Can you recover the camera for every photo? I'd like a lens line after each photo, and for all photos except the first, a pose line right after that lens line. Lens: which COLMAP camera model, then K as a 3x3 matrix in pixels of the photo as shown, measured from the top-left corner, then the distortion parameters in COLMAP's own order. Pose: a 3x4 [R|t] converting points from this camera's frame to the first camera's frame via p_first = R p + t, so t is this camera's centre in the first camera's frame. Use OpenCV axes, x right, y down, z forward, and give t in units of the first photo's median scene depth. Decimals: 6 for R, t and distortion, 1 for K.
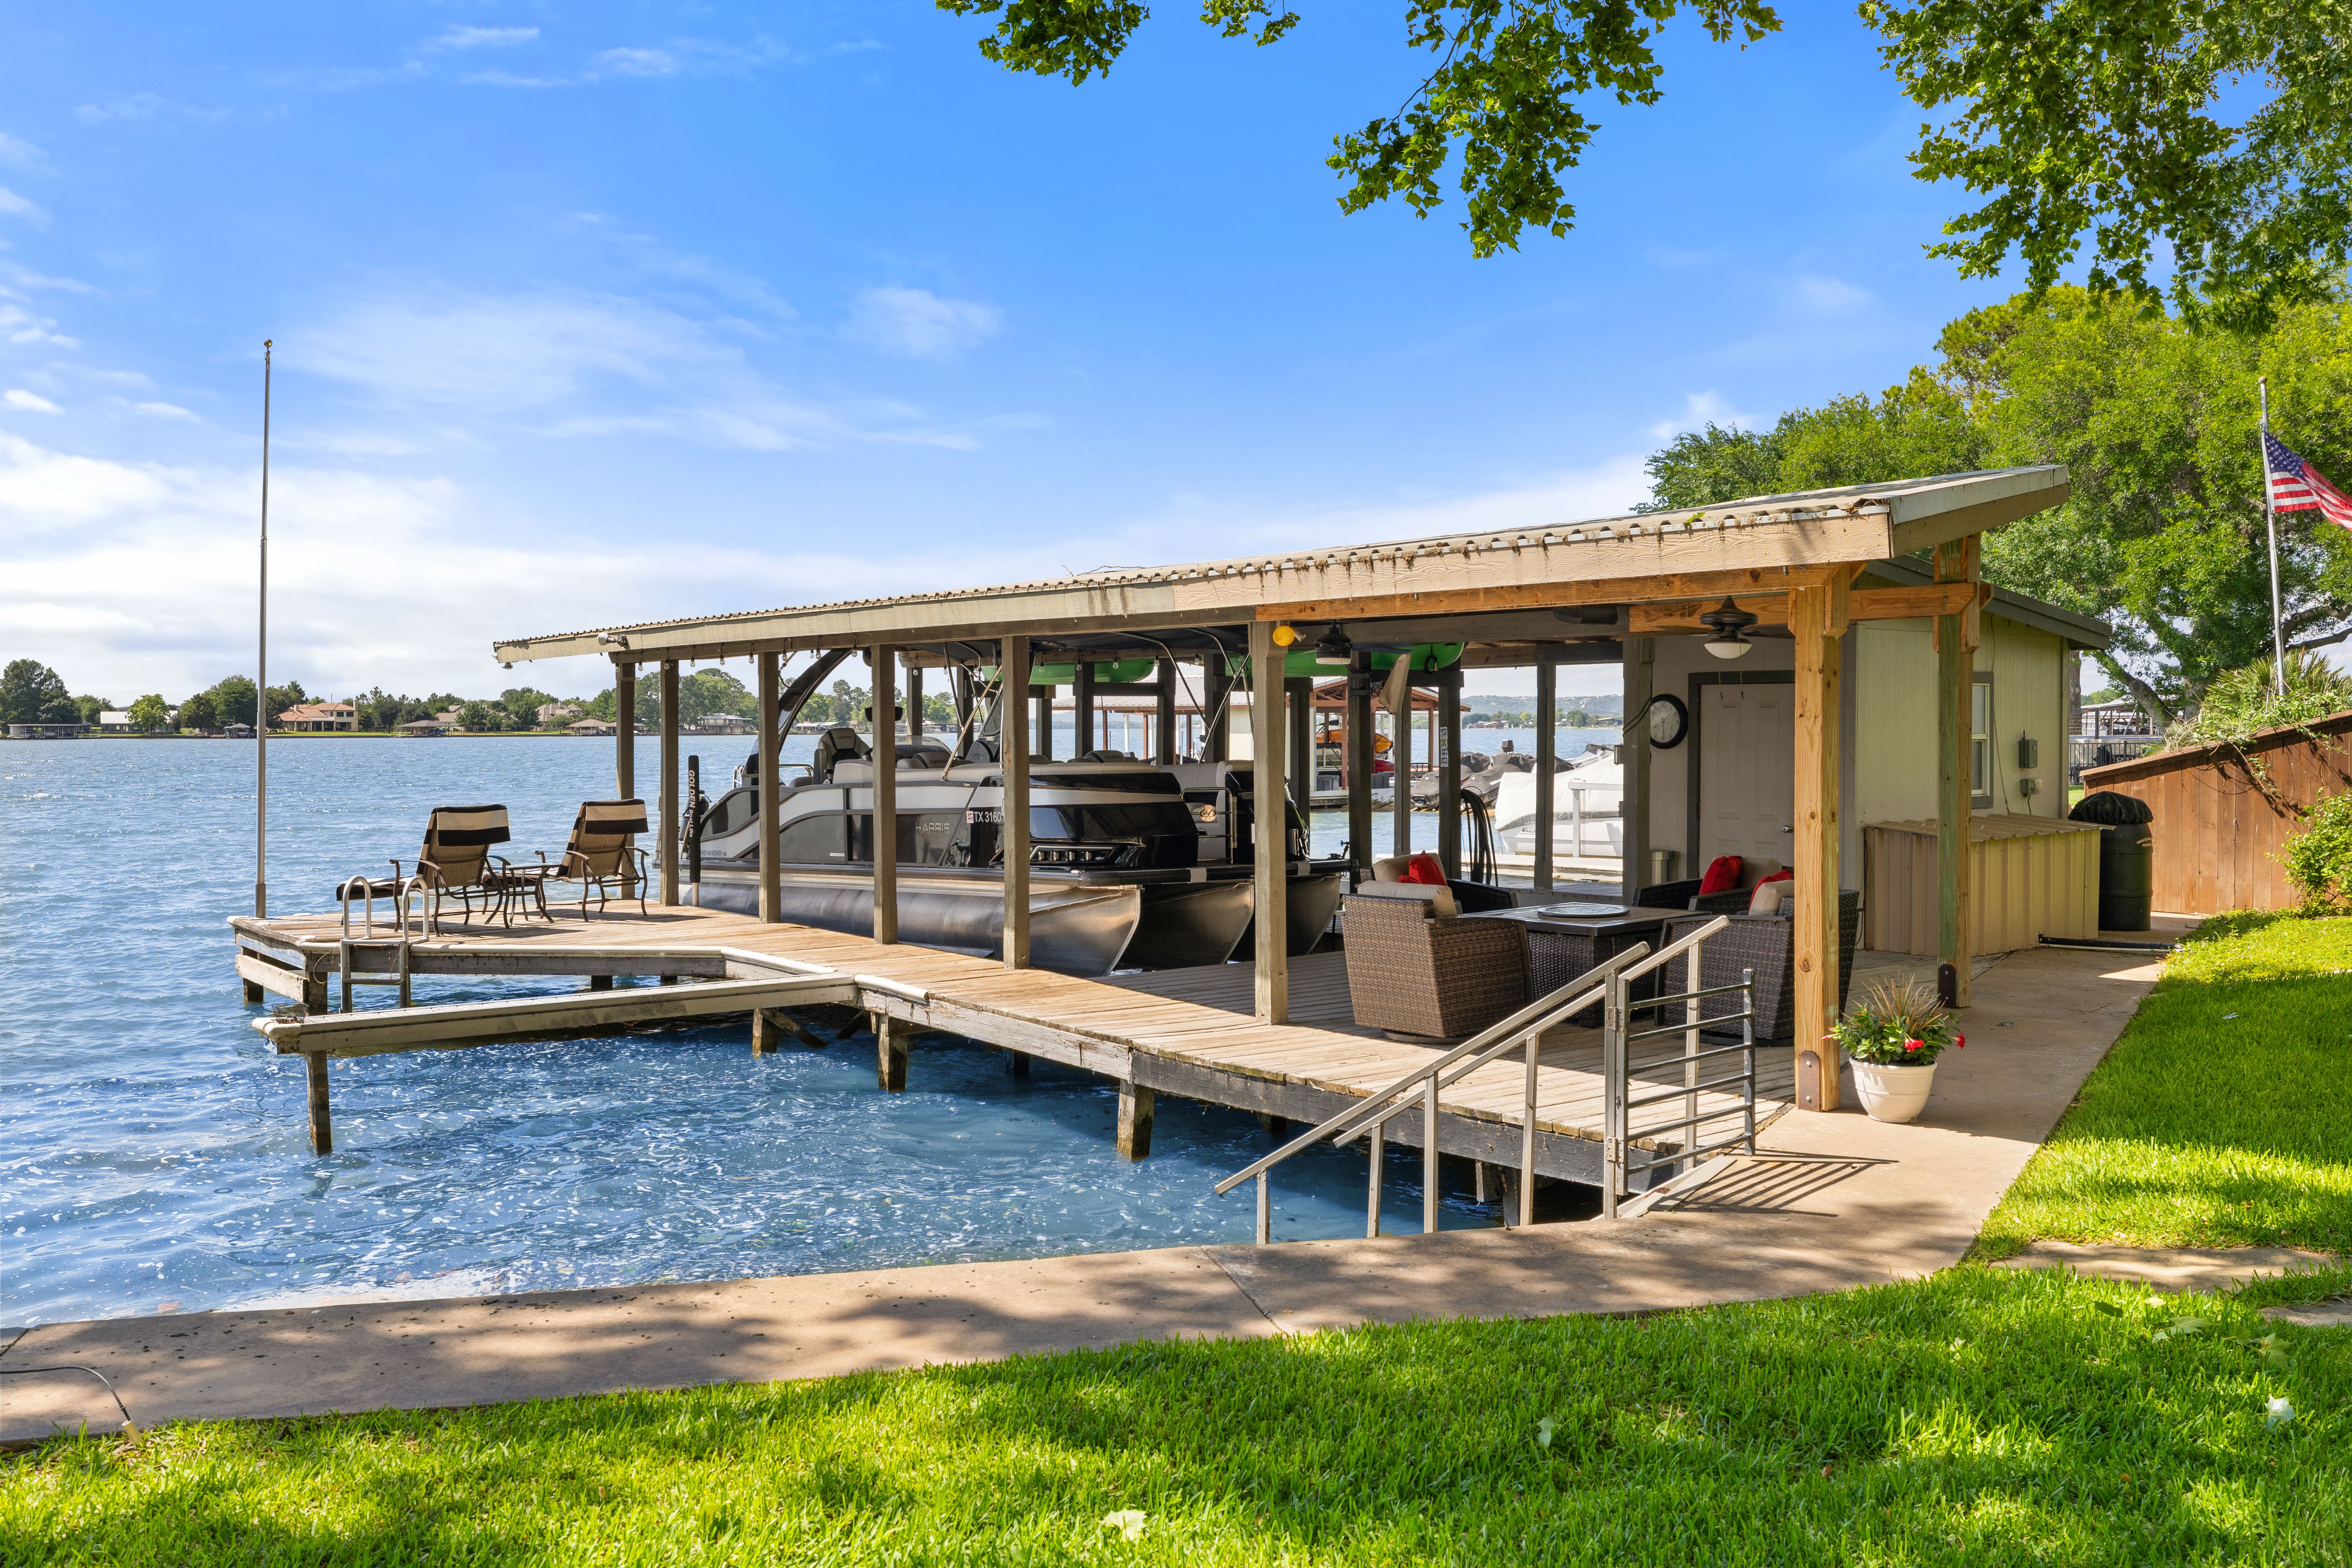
lens RADIAL K [[1923.6, 0, 1167.8], [0, 1923.6, 779.2], [0, 0, 1]] dist [0.007481, -0.000196]
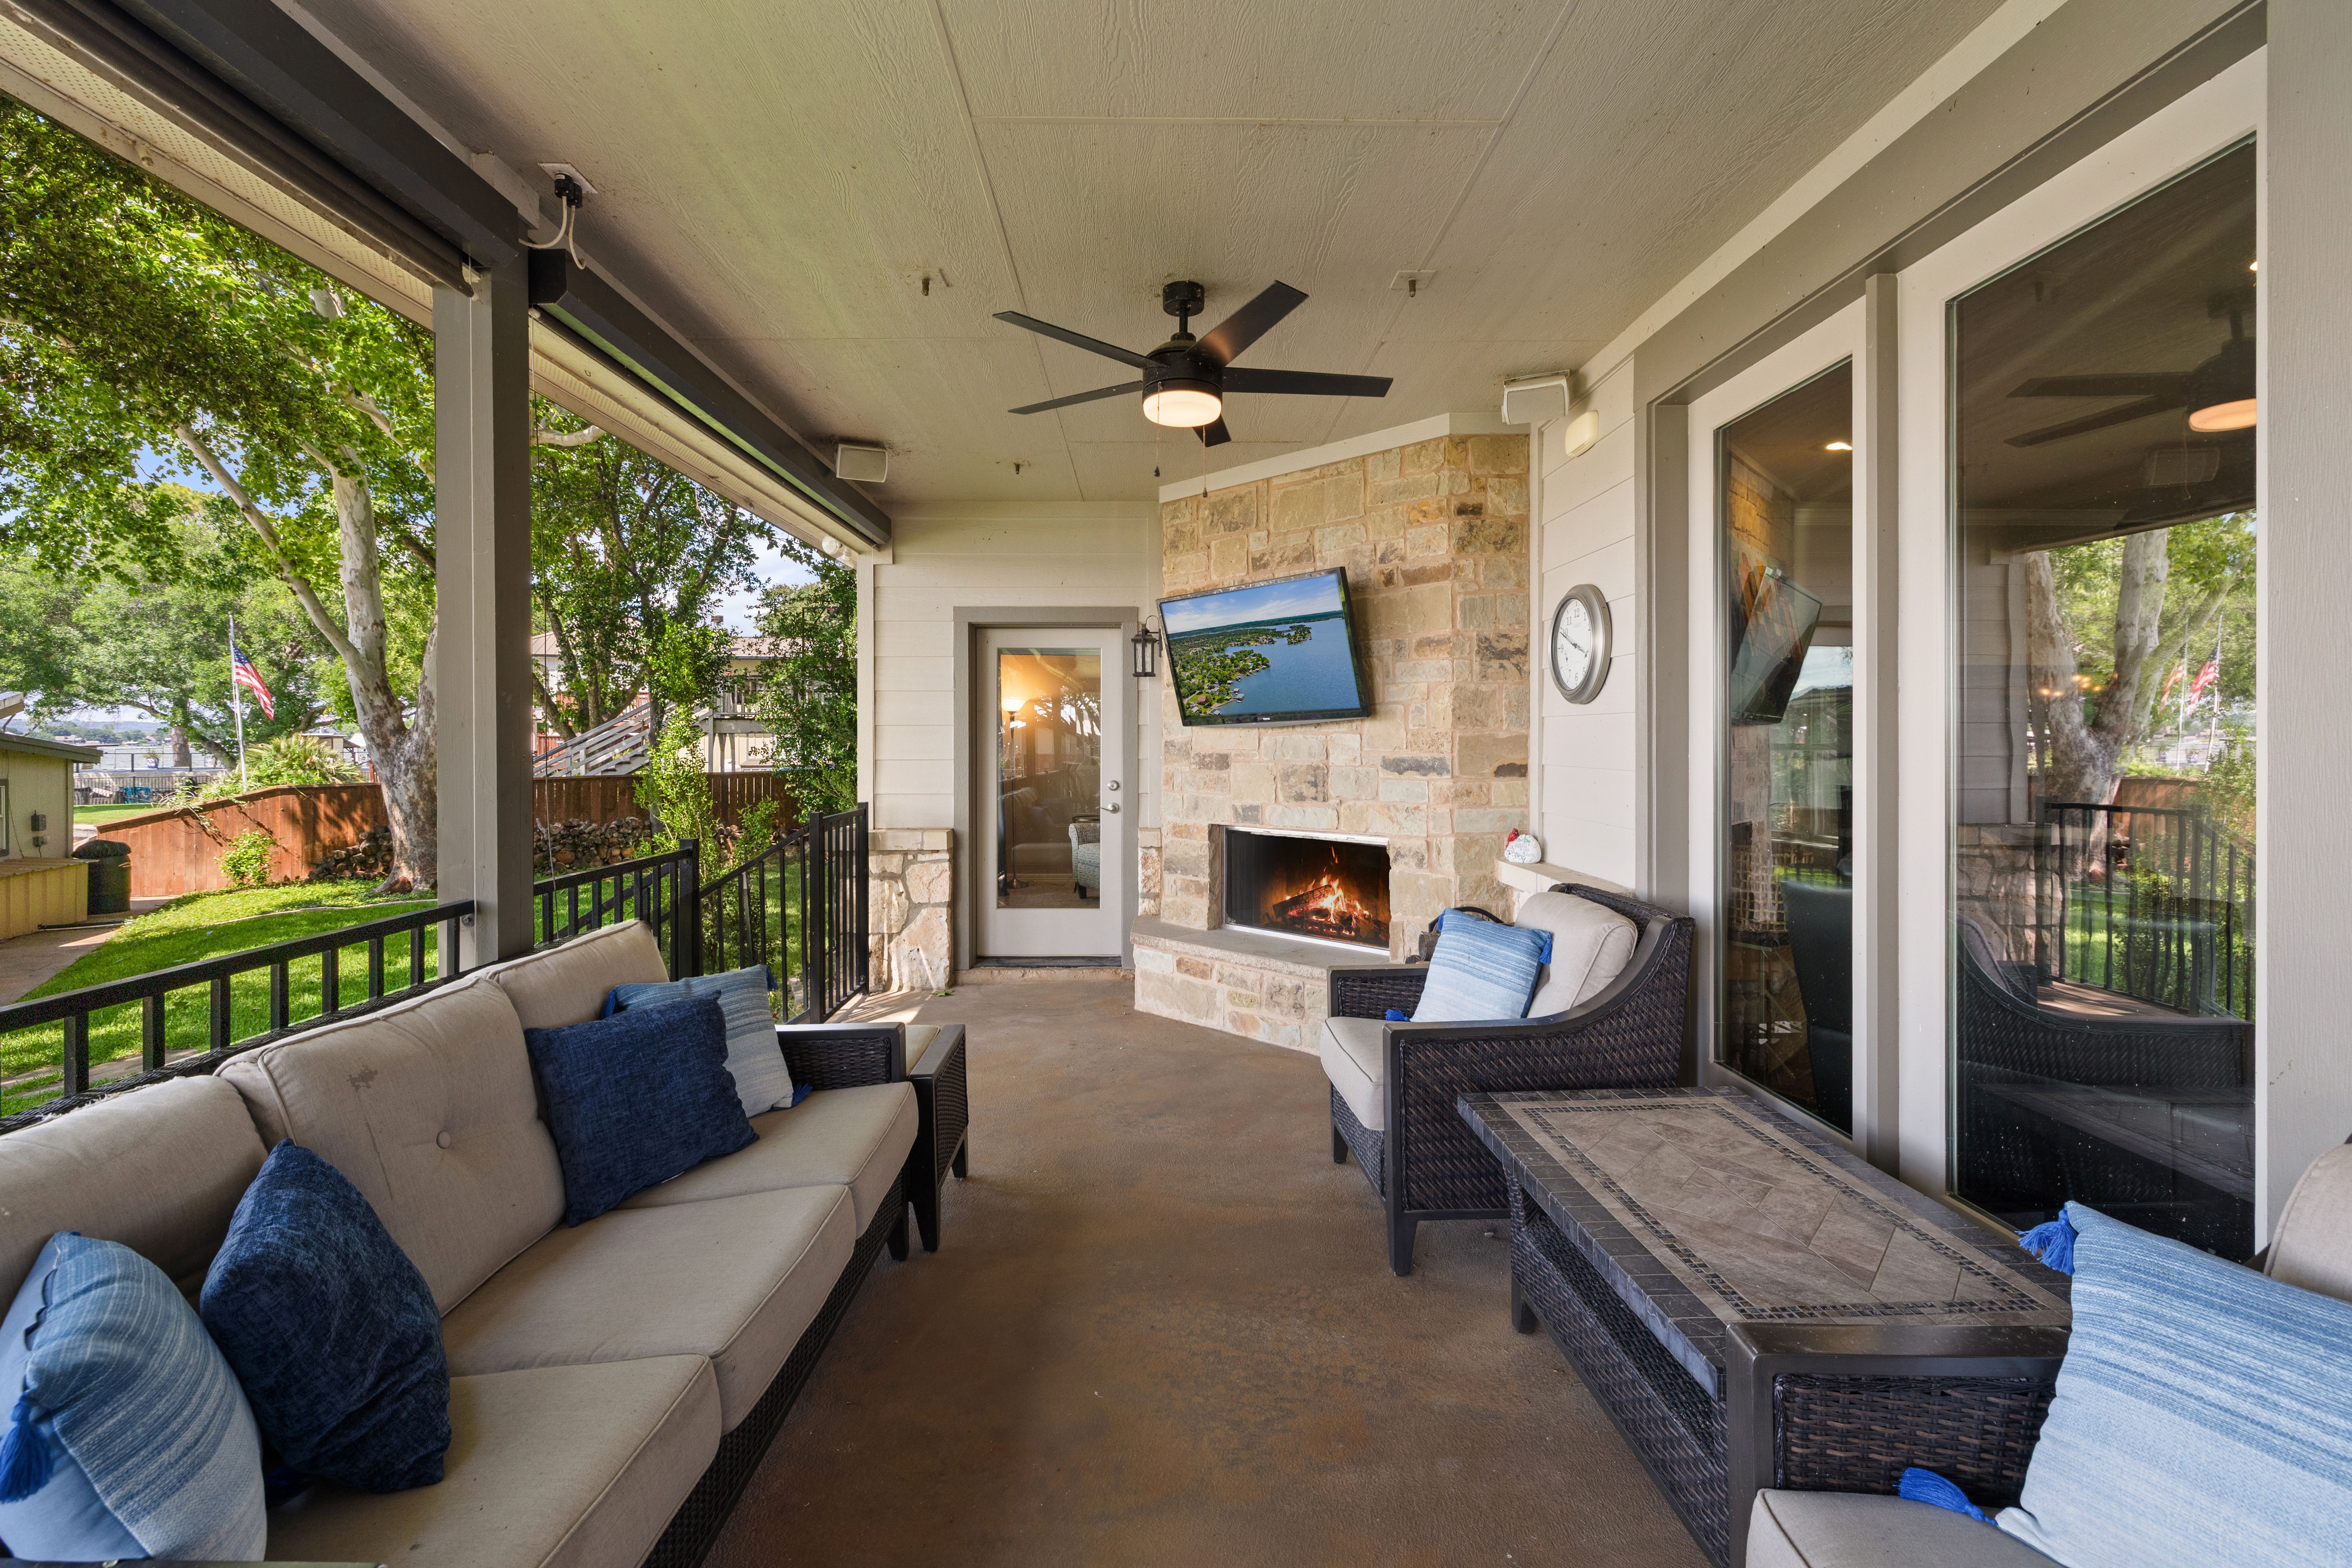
lens RADIAL K [[1005.6, 0, 1179.4], [0, 1005.6, 742.1], [0, 0, 1]] dist [0.002847, -0.000518]
pose [[0.362396, 0.002084, 0.932022, -0.045738], [0.025640, 0.999597, -0.012204, -0.049167], [-0.931672, 0.028320, 0.362196, -0.334361]]
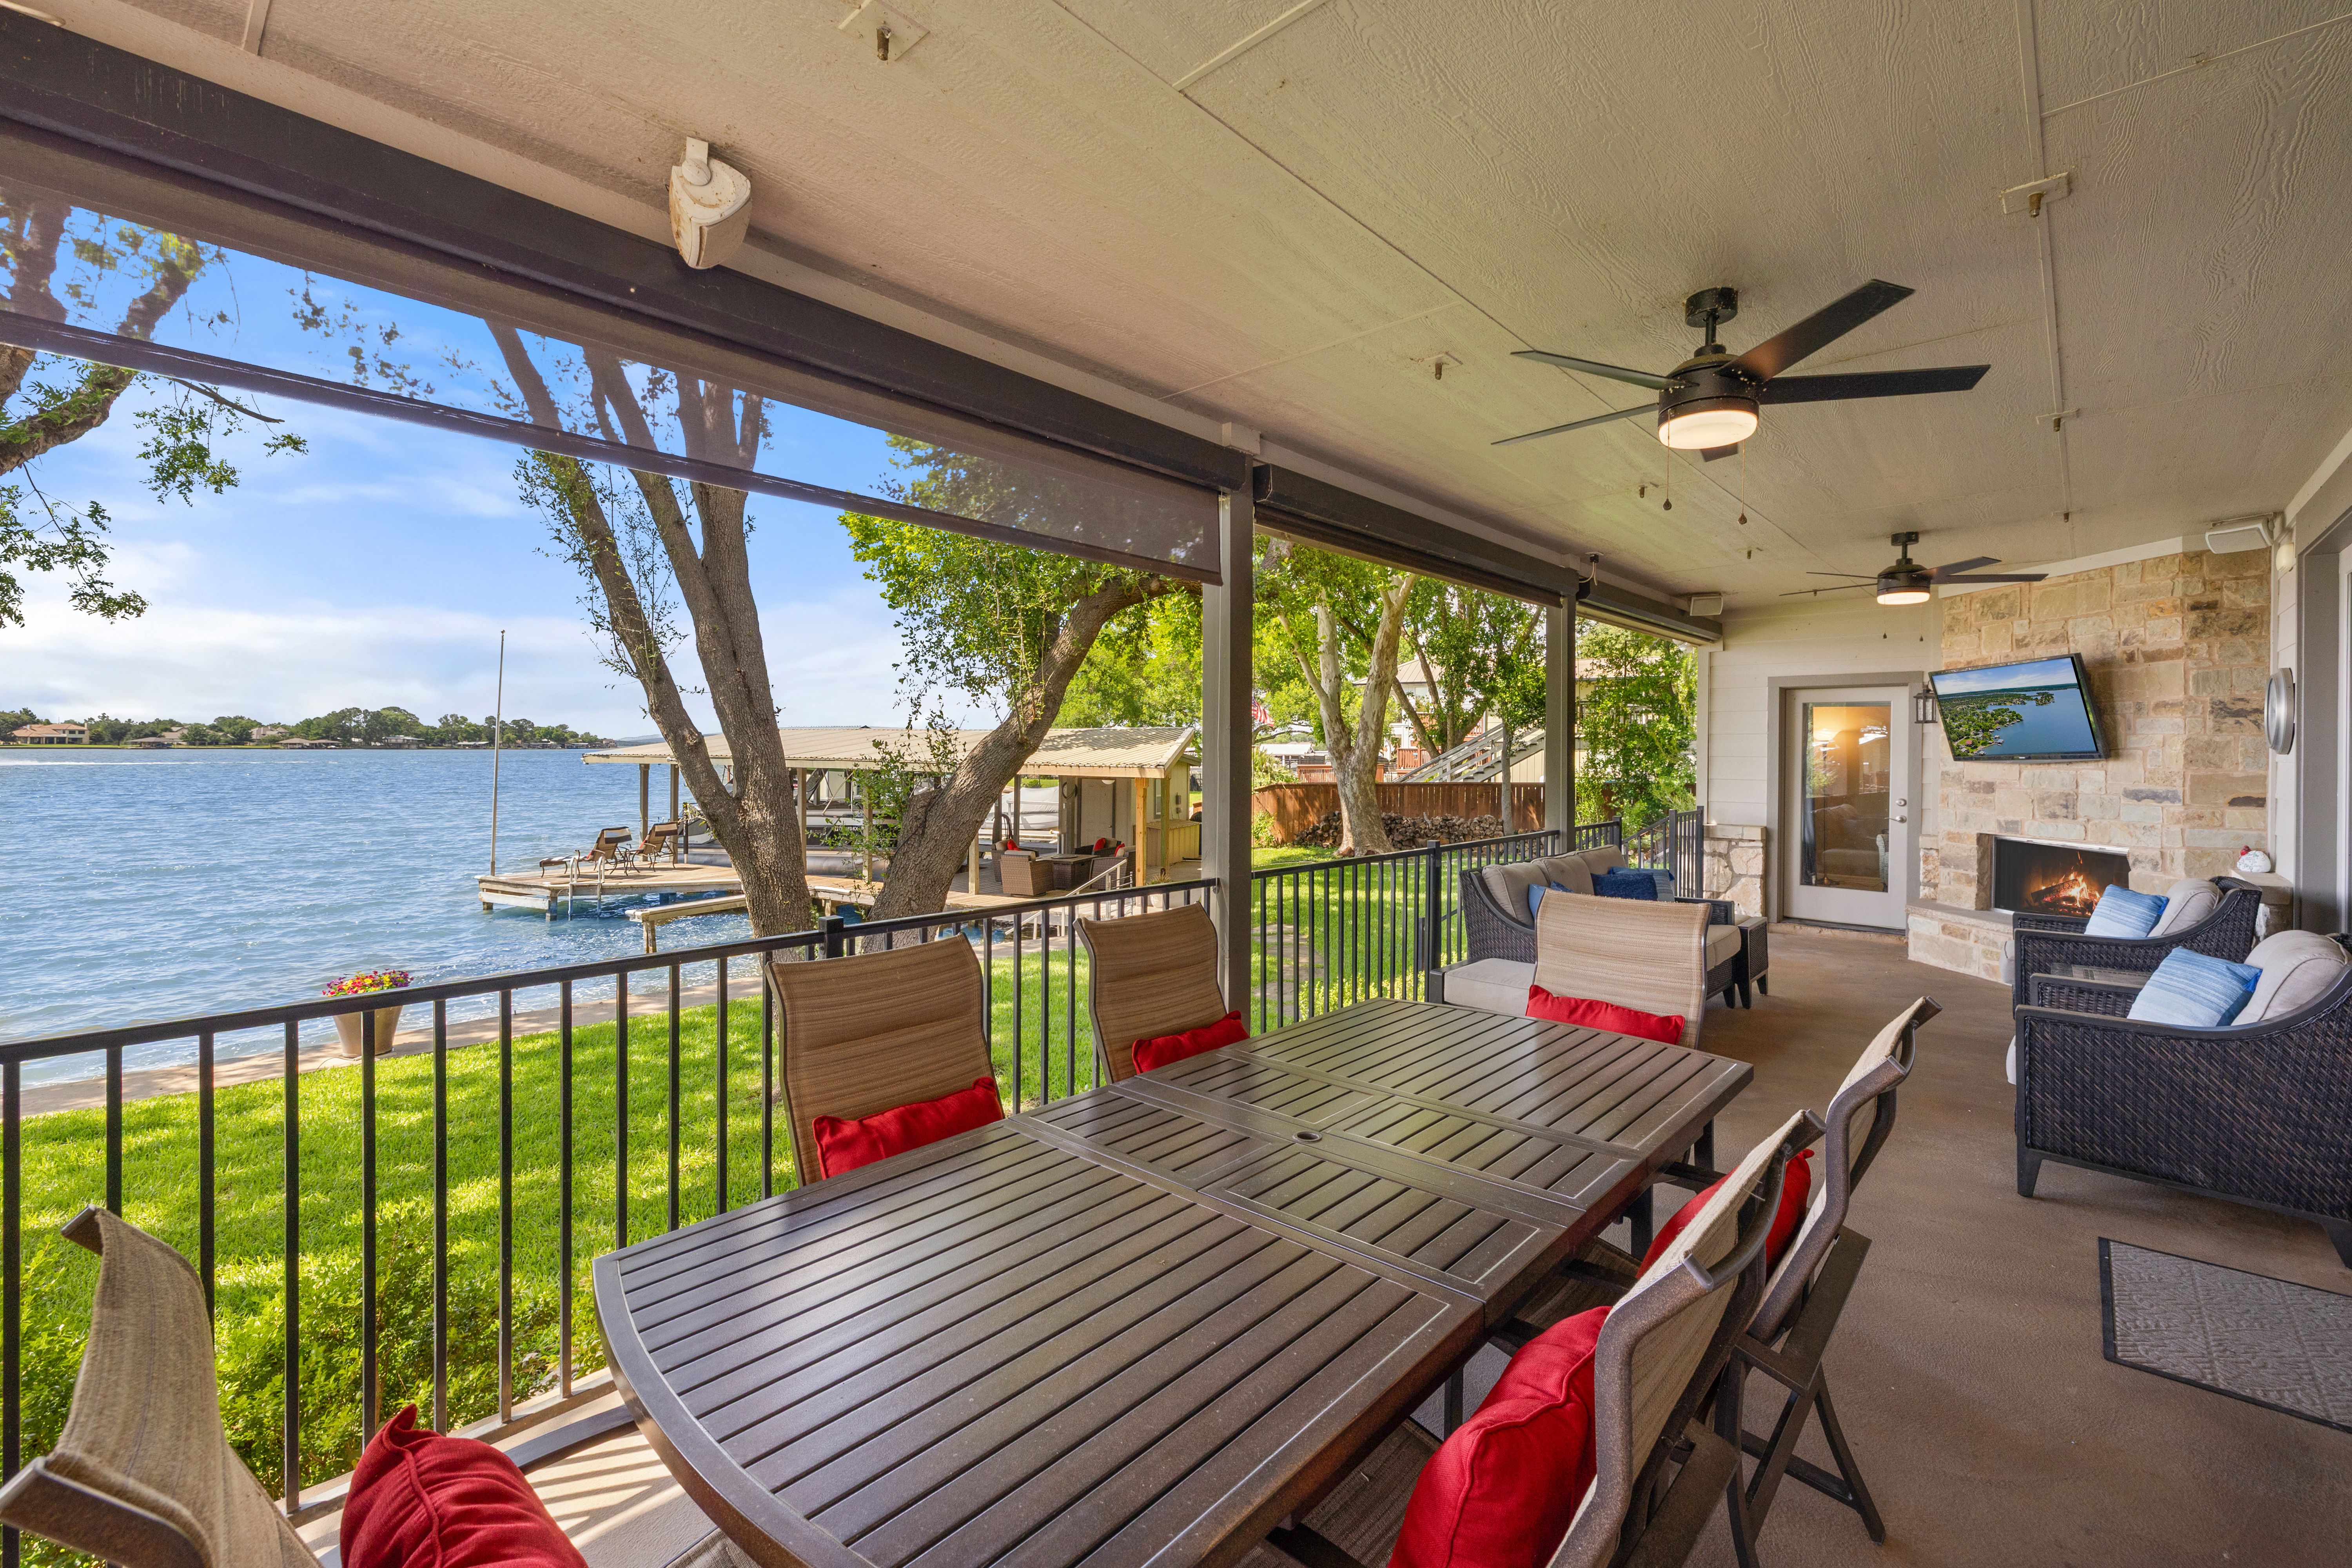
lens RADIAL K [[1005.6, 0, 1163.4], [0, 1005.6, 754.9], [0, 0, 1]] dist [0.002847, -0.000518]
pose [[0.909231, 0.009148, 0.416191, -0.259731], [-0.000399, 0.999777, -0.021105, -0.051402], [-0.416291, 0.019023, 0.909032, -0.485724]]
